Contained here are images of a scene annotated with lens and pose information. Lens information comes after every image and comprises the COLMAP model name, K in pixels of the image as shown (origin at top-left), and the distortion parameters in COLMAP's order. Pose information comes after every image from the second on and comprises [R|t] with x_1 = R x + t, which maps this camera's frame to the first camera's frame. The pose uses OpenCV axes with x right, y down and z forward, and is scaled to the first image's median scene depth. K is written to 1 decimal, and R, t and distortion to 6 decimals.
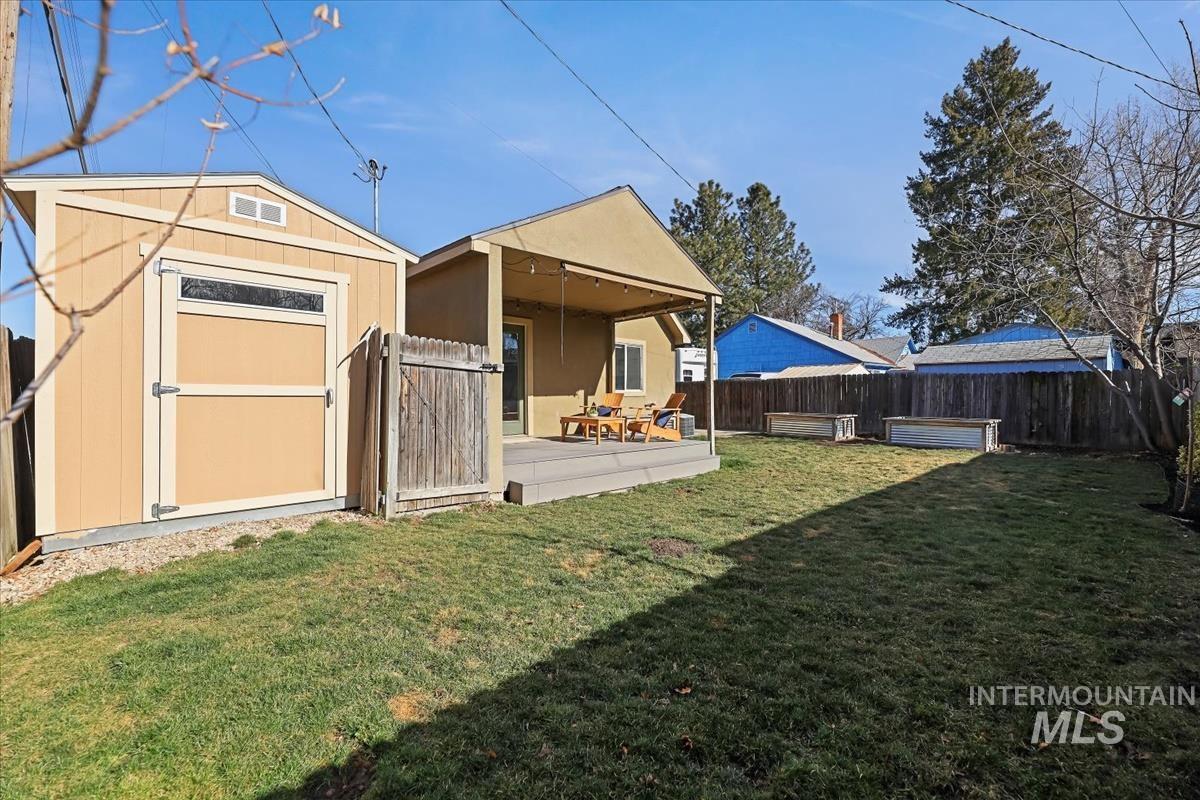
lens RADIAL K [[493.8, 0, 598.7], [0, 493.8, 399.4], [0, 0, 1]] dist [0.000529, 0.000233]
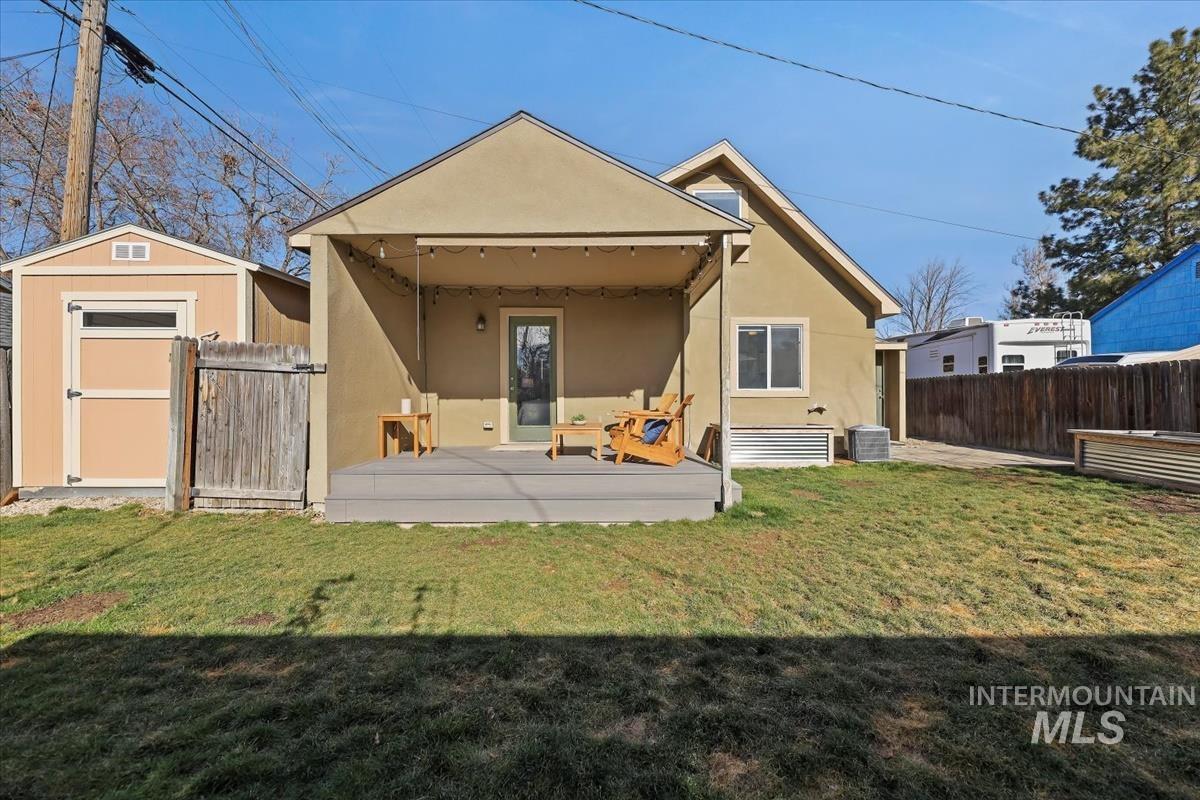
lens RADIAL K [[493.8, 0, 607.9], [0, 493.8, 398.7], [0, 0, 1]] dist [0.000529, 0.000233]
pose [[0.737195, 0.003959, -0.675668, 0.540689], [-0.003693, 0.999992, 0.001830, -0.006563], [0.675670, 0.001146, 0.737204, 0.451352]]
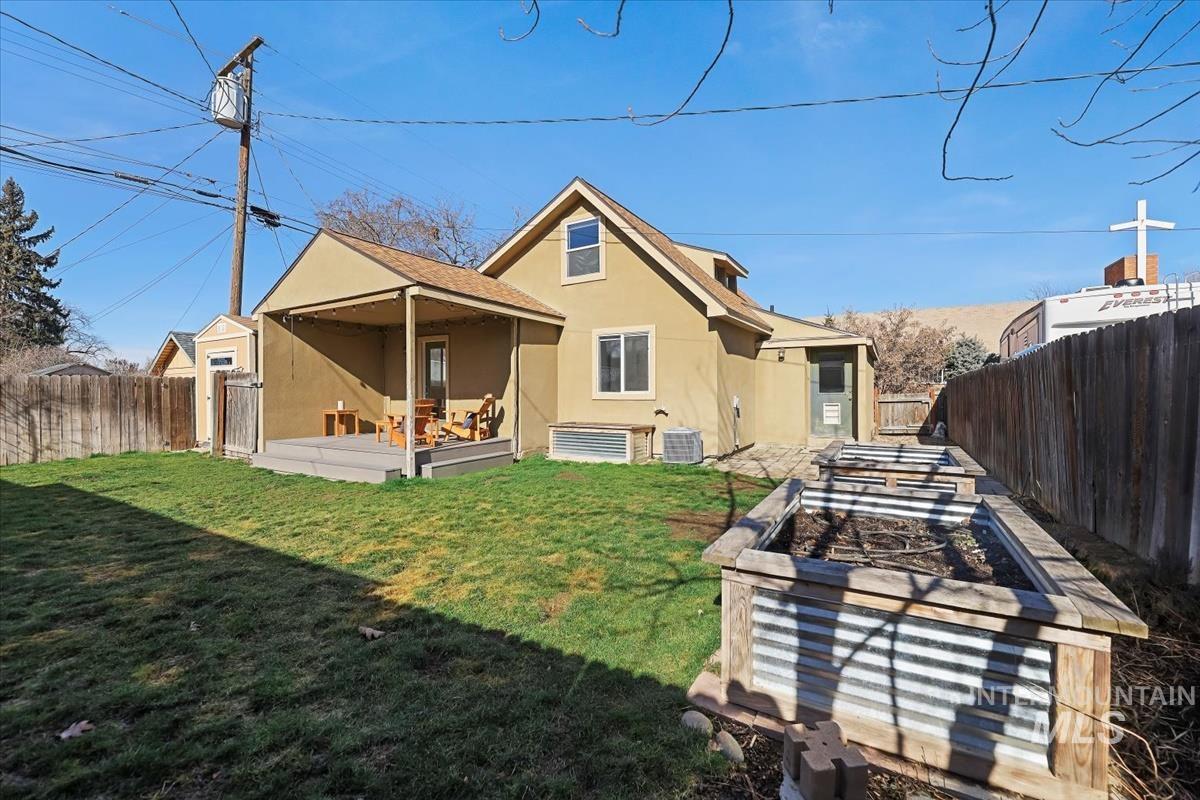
lens RADIAL K [[493.8, 0, 599.8], [0, 493.8, 391.7], [0, 0, 1]] dist [0.000529, 0.000233]
pose [[0.289252, -0.001327, -0.957252, 1.175712], [-0.002355, 0.999995, -0.002097, -0.025416], [0.957250, 0.002861, 0.289247, 1.079075]]
